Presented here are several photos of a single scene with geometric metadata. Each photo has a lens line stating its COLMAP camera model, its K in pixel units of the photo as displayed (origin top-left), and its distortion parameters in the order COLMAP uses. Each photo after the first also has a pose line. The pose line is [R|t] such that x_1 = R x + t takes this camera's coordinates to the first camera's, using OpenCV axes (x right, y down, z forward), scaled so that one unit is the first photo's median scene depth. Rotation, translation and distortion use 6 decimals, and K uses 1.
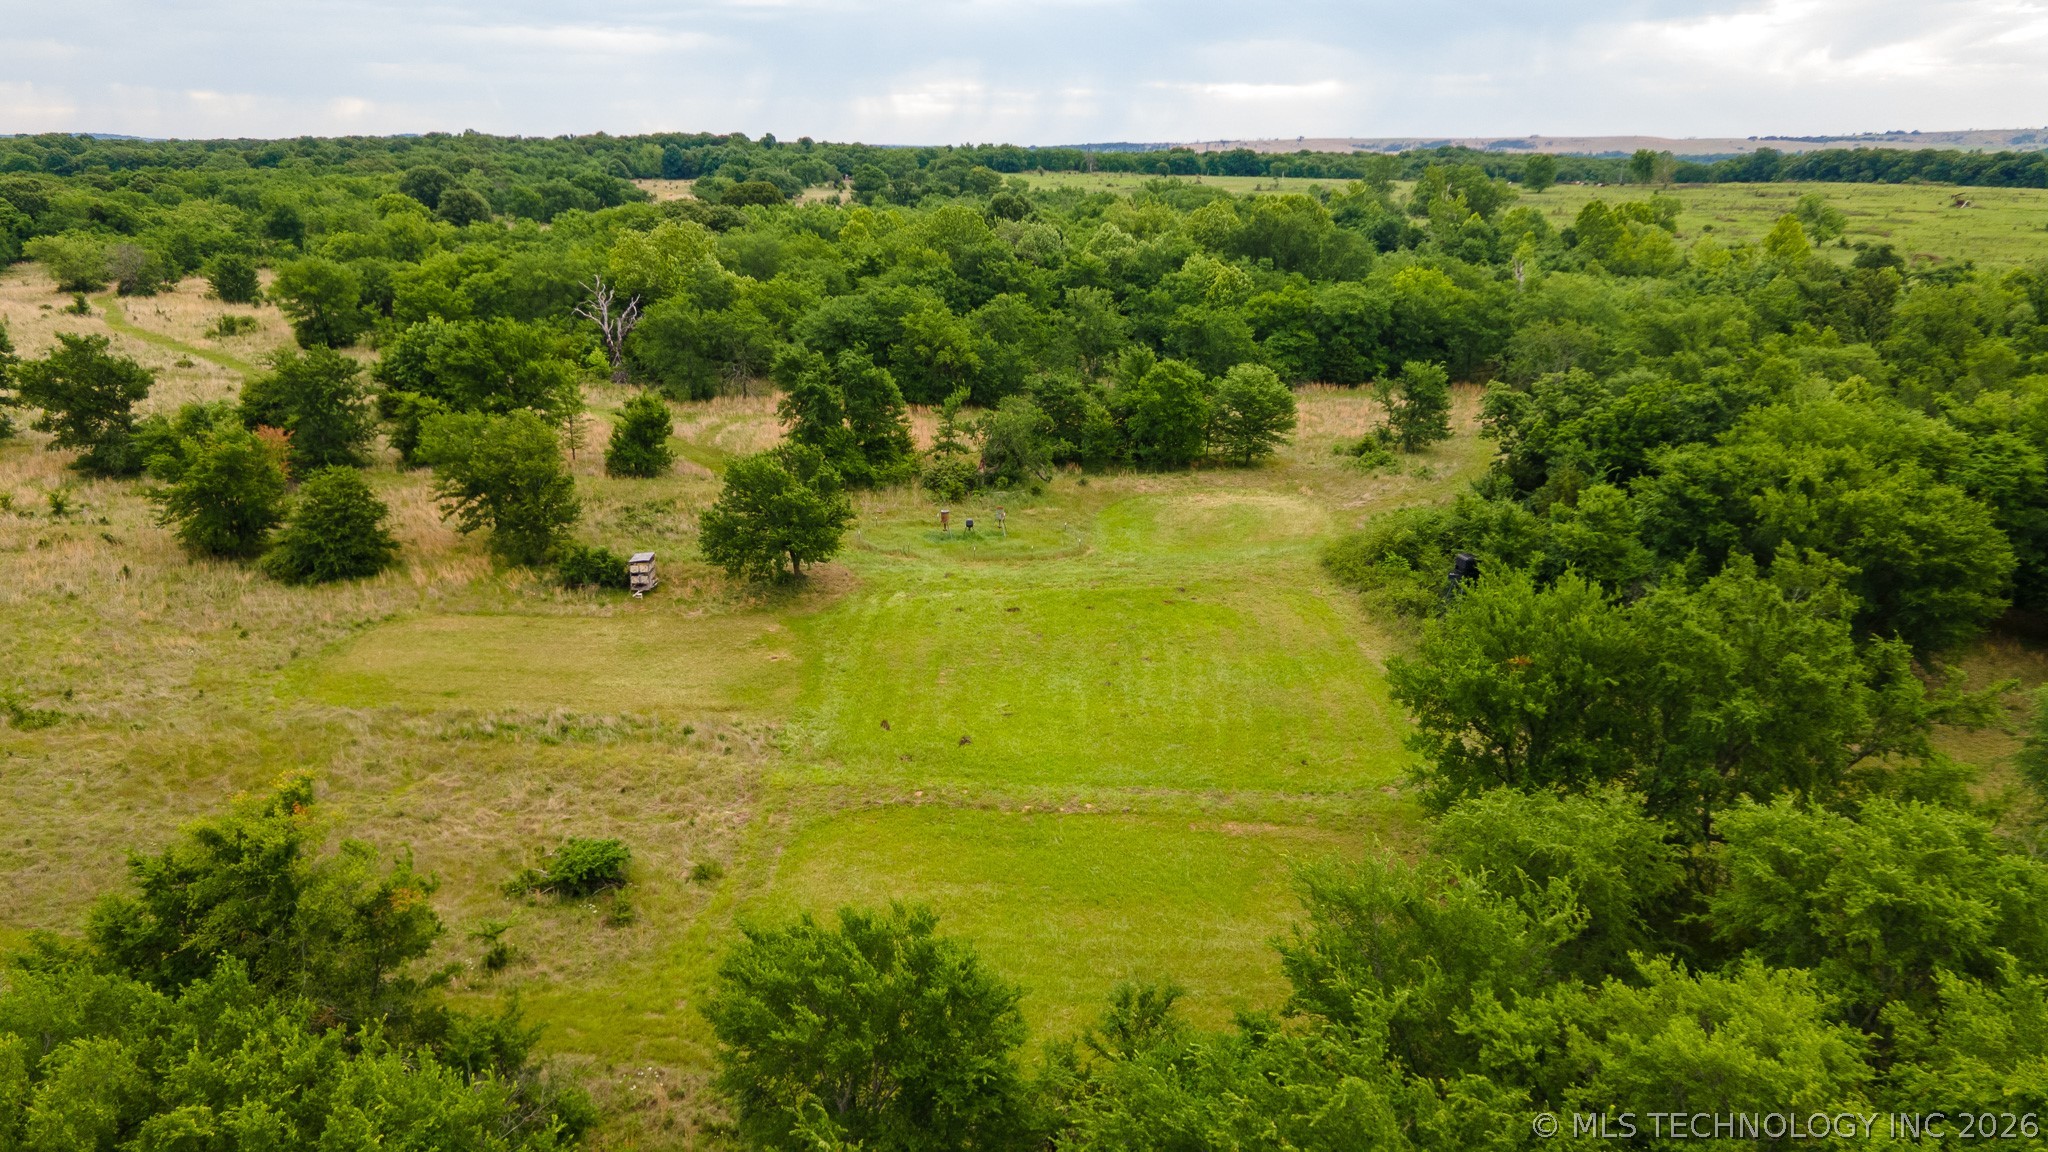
lens RADIAL K [[1468.9, 0, 1024.0], [0, 1468.9, 576.0], [0, 0, 1]] dist [0.021866, 0.050331]
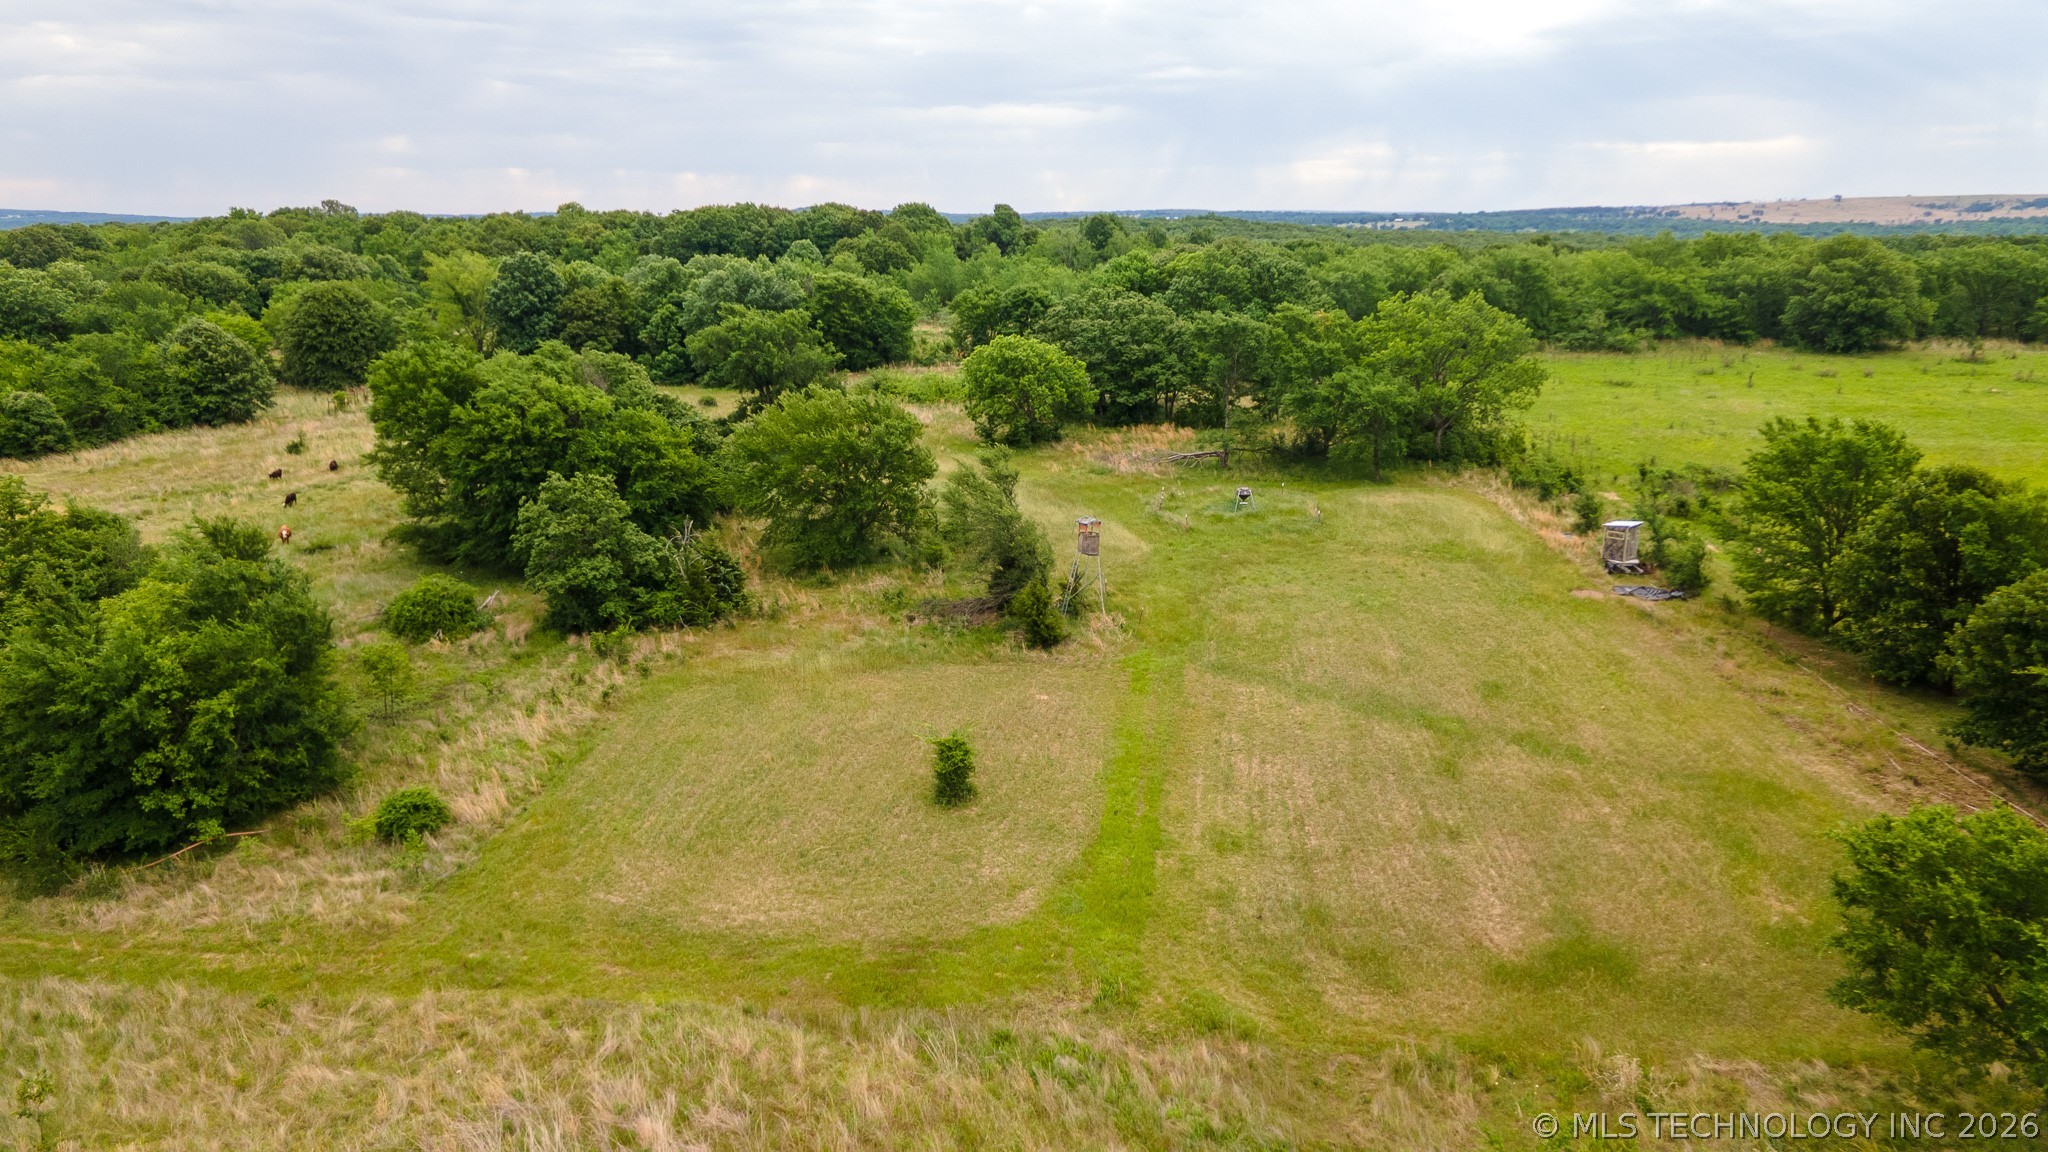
lens RADIAL K [[1468.9, 0, 1024.0], [0, 1468.9, 576.0], [0, 0, 1]] dist [0.021866, 0.050331]
pose [[0.964799, 0.056570, -0.256832, -0.068930], [-0.067415, 0.997159, -0.033611, -0.199280], [0.254201, 0.049742, 0.965871, 0.661716]]
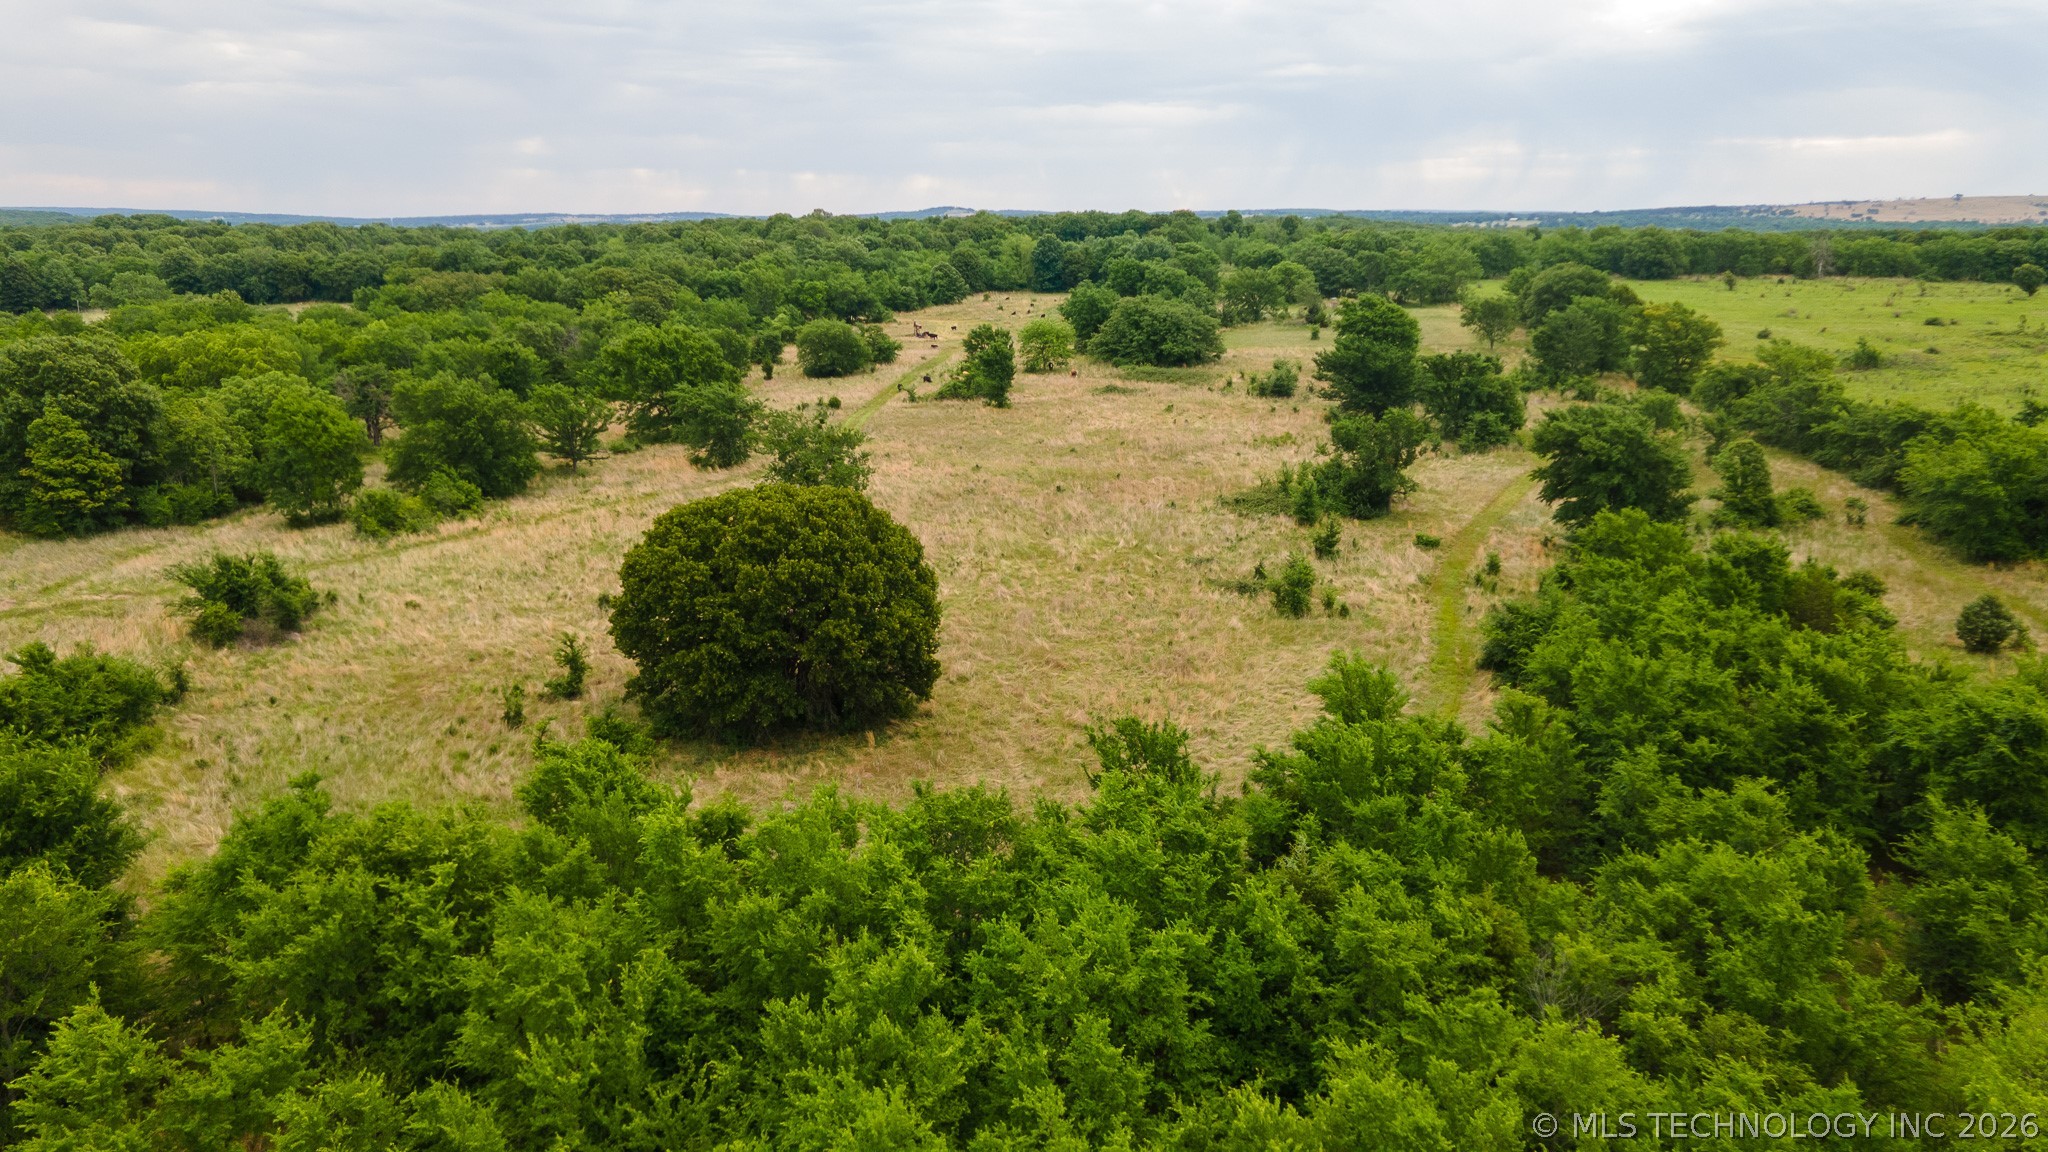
lens RADIAL K [[1468.9, 0, 1024.0], [0, 1468.9, 576.0], [0, 0, 1]] dist [0.021866, 0.050331]
pose [[0.941753, 0.075643, -0.327689, -0.036767], [-0.089392, 0.995628, -0.027076, -0.119440], [0.324208, 0.054792, 0.944398, 0.383583]]
